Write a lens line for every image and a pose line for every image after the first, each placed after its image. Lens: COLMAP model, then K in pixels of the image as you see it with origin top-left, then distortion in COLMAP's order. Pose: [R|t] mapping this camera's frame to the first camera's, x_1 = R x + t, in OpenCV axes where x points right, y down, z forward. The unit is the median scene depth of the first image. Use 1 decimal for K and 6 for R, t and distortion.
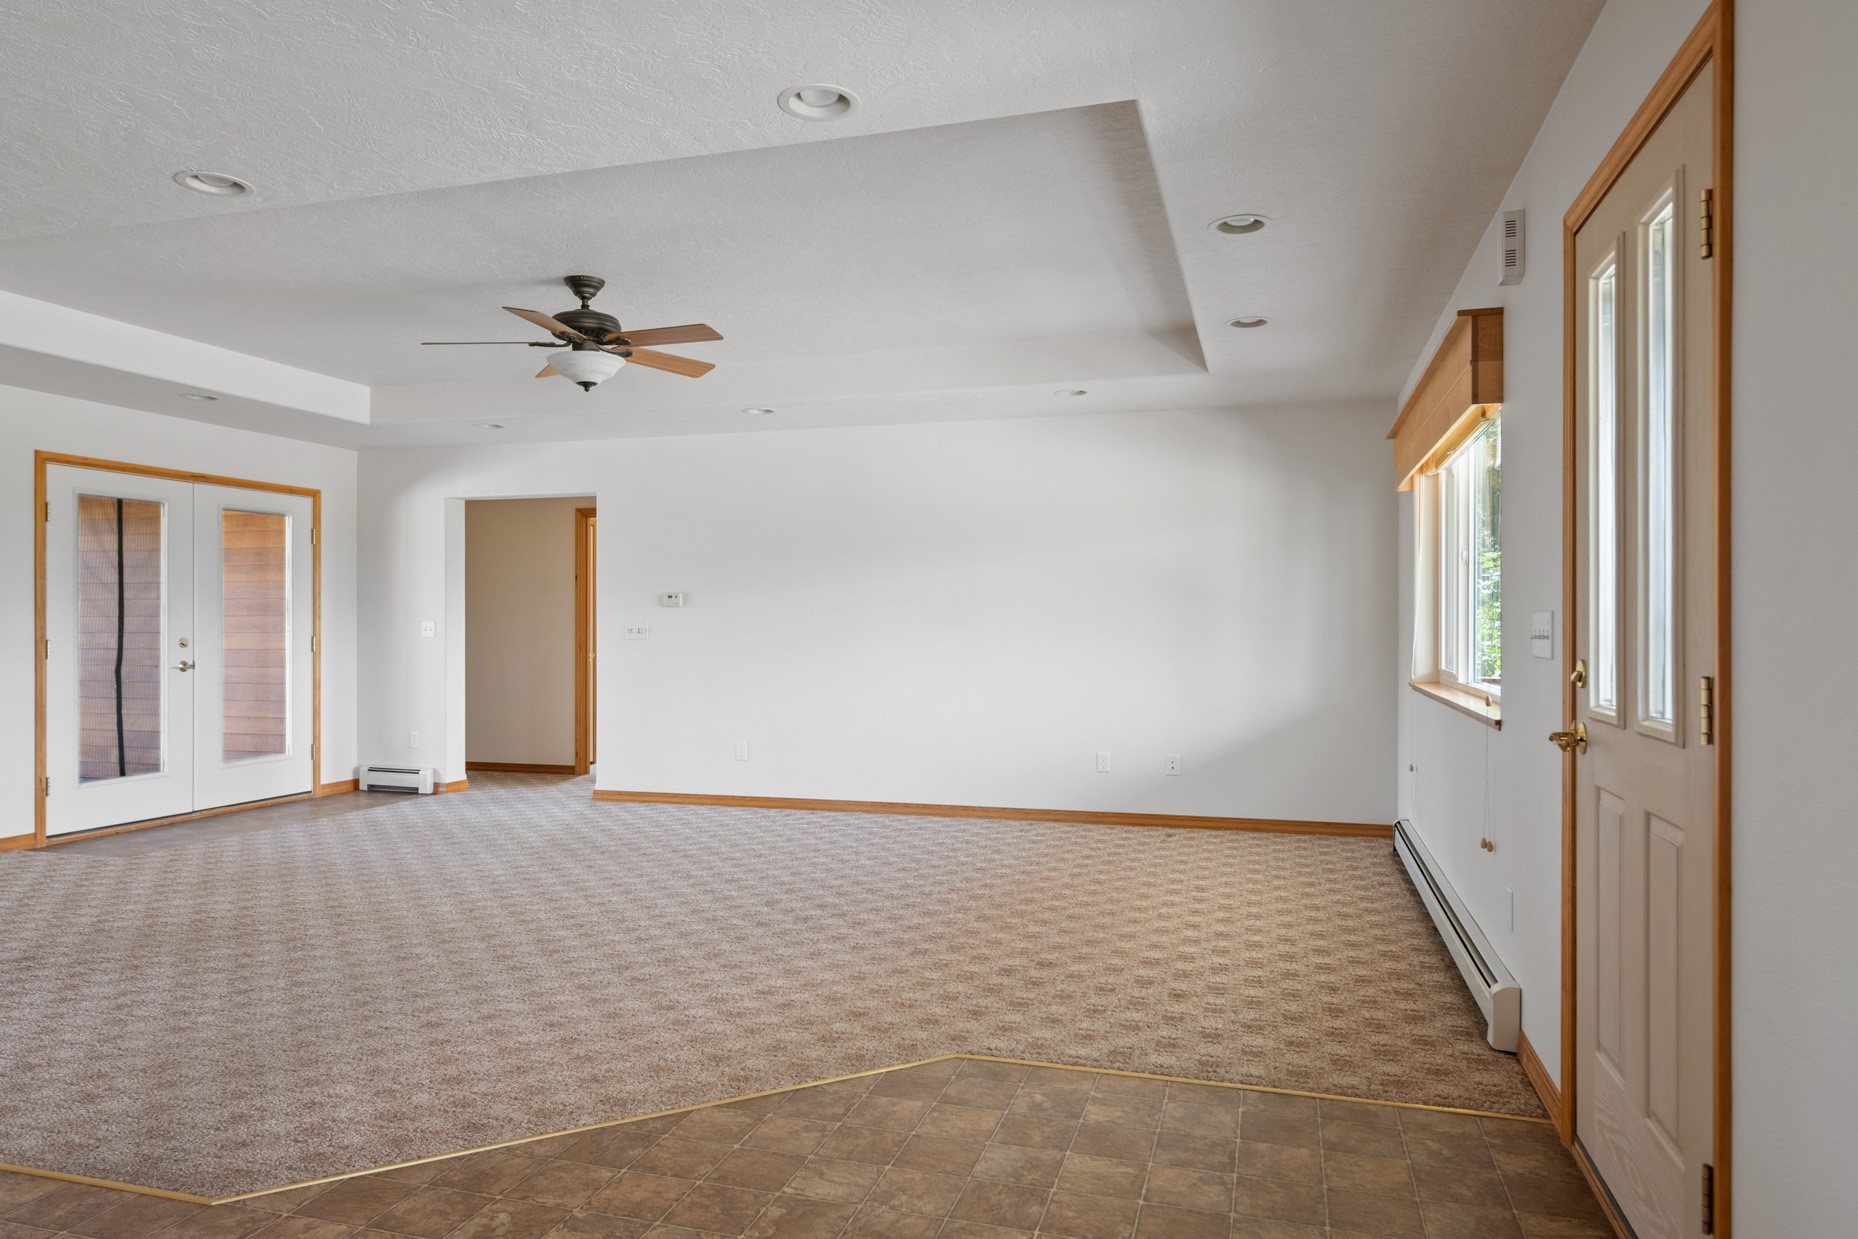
lens RADIAL K [[1214.9, 0, 931.3], [0, 1214.9, 623.6], [0, 0, 1]] dist [0.017818, -0.007036]
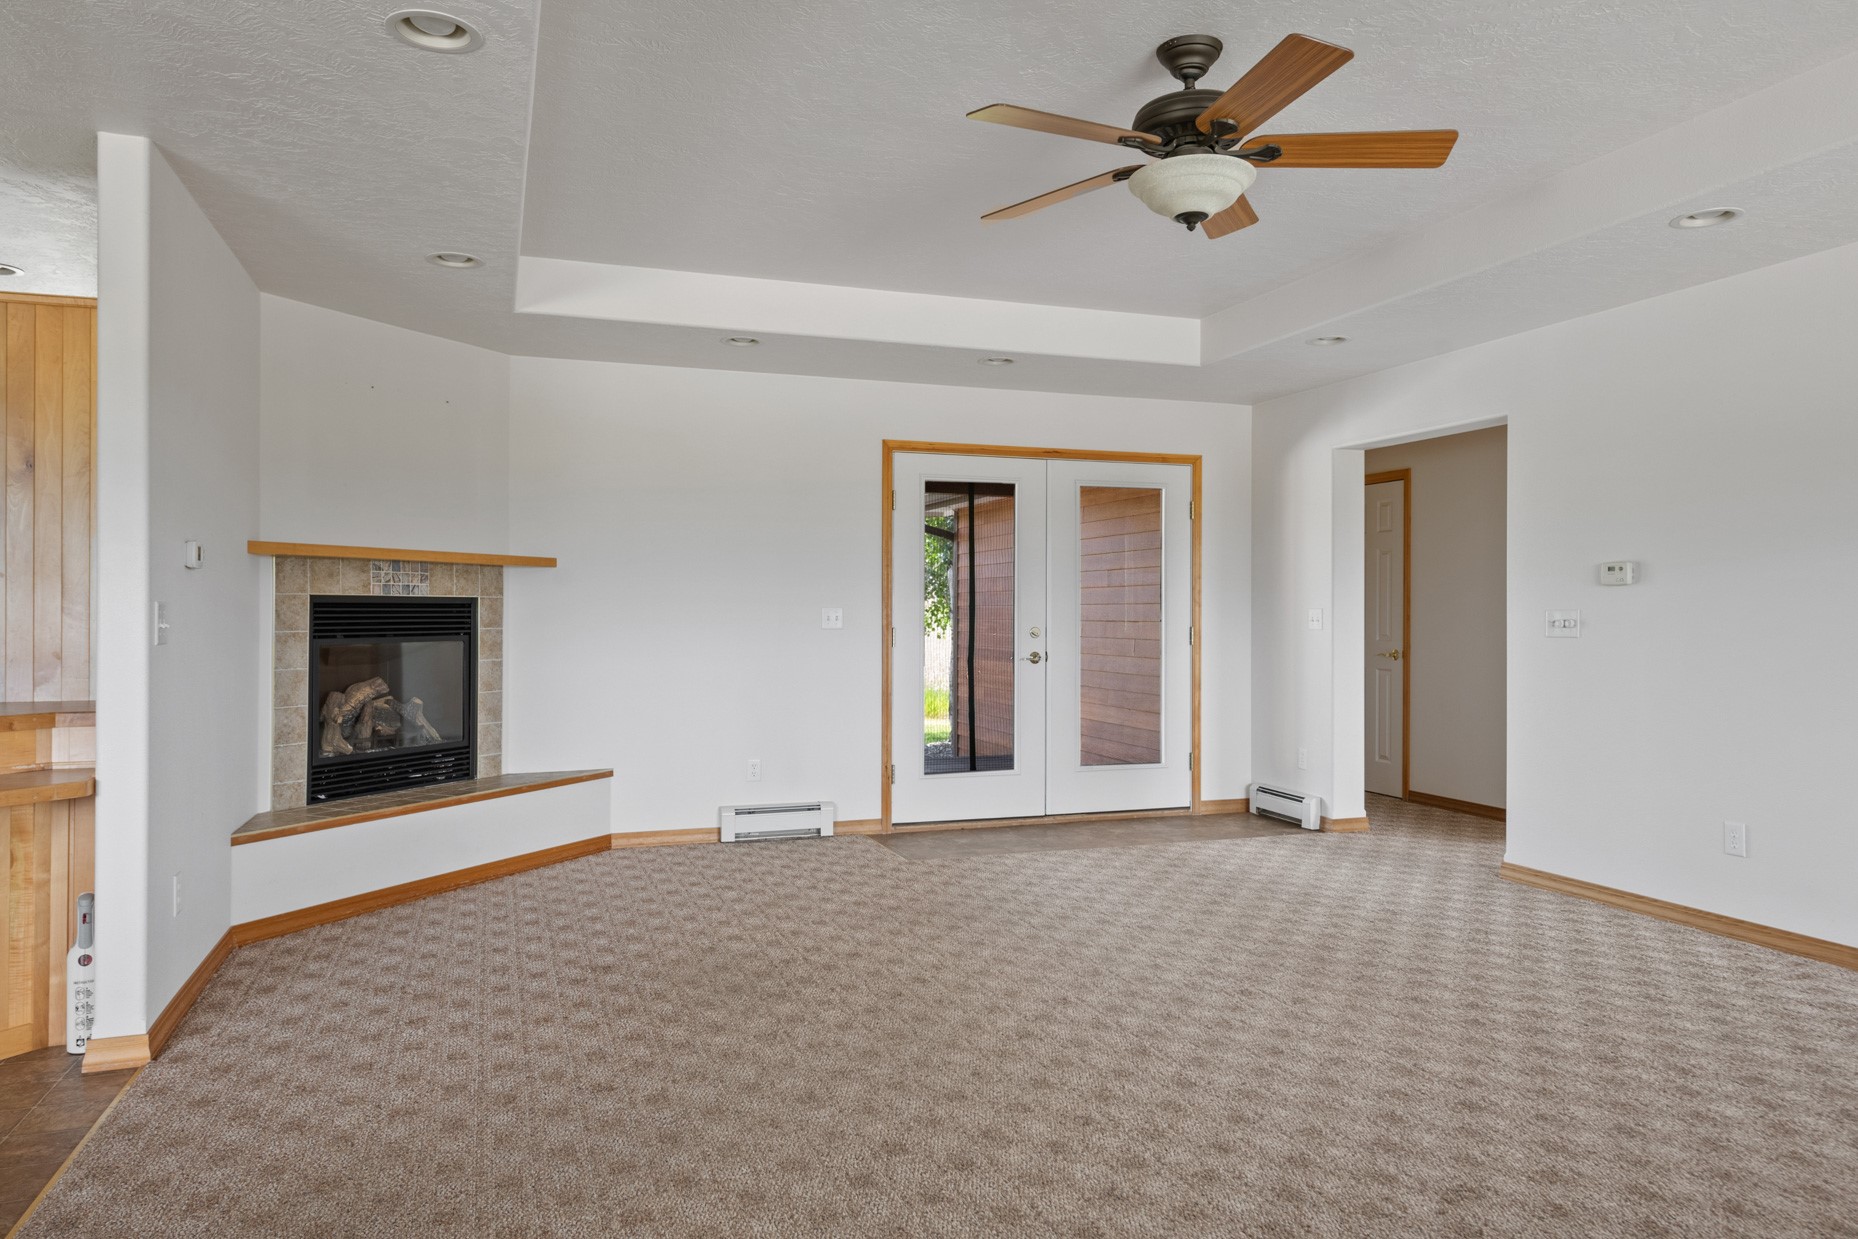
lens RADIAL K [[1238.6, 0, 903.4], [0, 1238.6, 614.0], [0, 0, 1]] dist [0.010252, -0.000749]
pose [[0.575354, 0.002704, -0.817900, 0.110019], [-0.001284, 0.999996, 0.002403, -0.000645], [0.817903, -0.000332, 0.575356, 0.413281]]
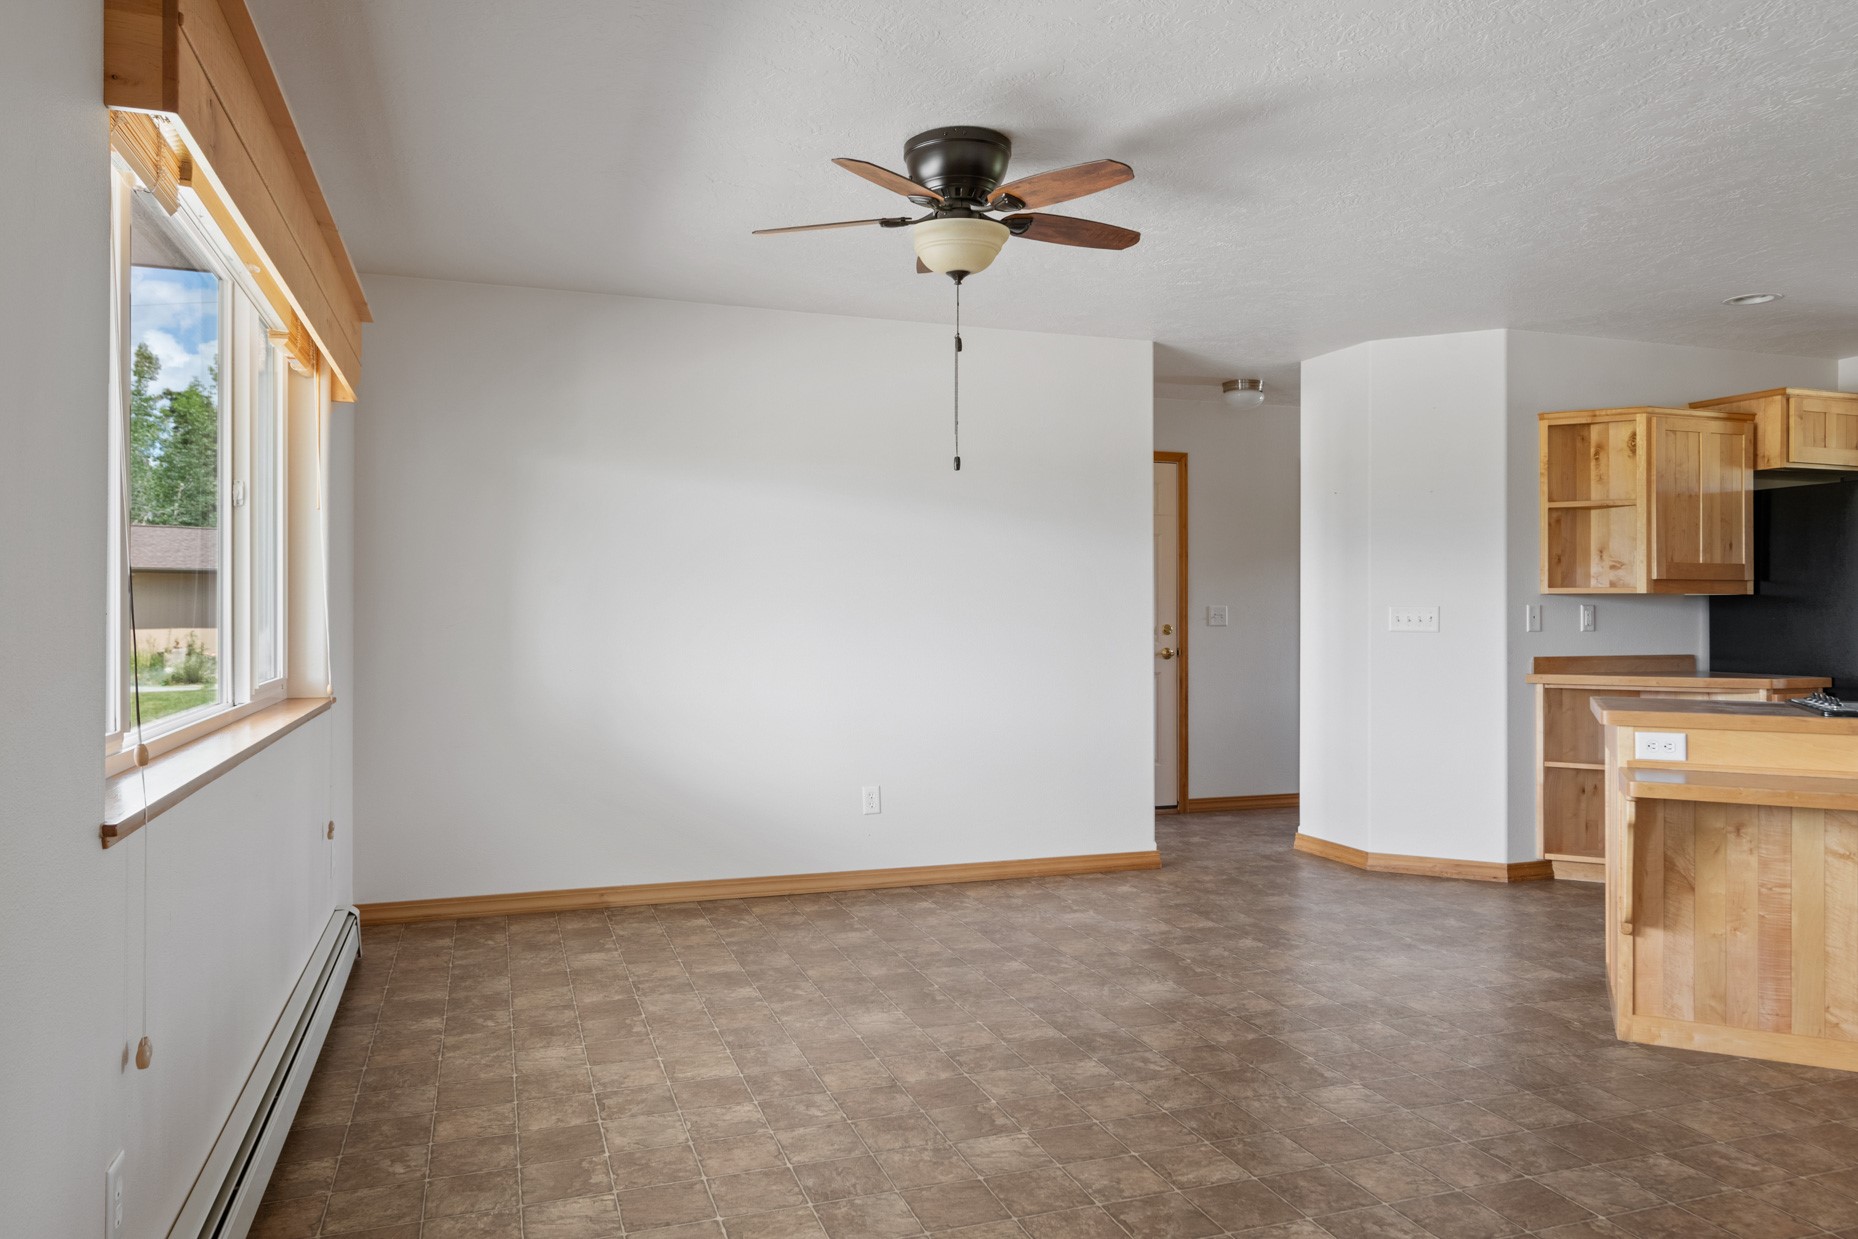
lens RADIAL K [[1238.6, 0, 919.7], [0, 1238.6, 618.1], [0, 0, 1]] dist [0.010252, -0.000749]
pose [[-0.808002, 0.002319, -0.589175, 0.158764], [-0.000438, 0.999990, 0.004537, 0.000019], [0.589179, 0.003924, -0.807993, 0.451166]]
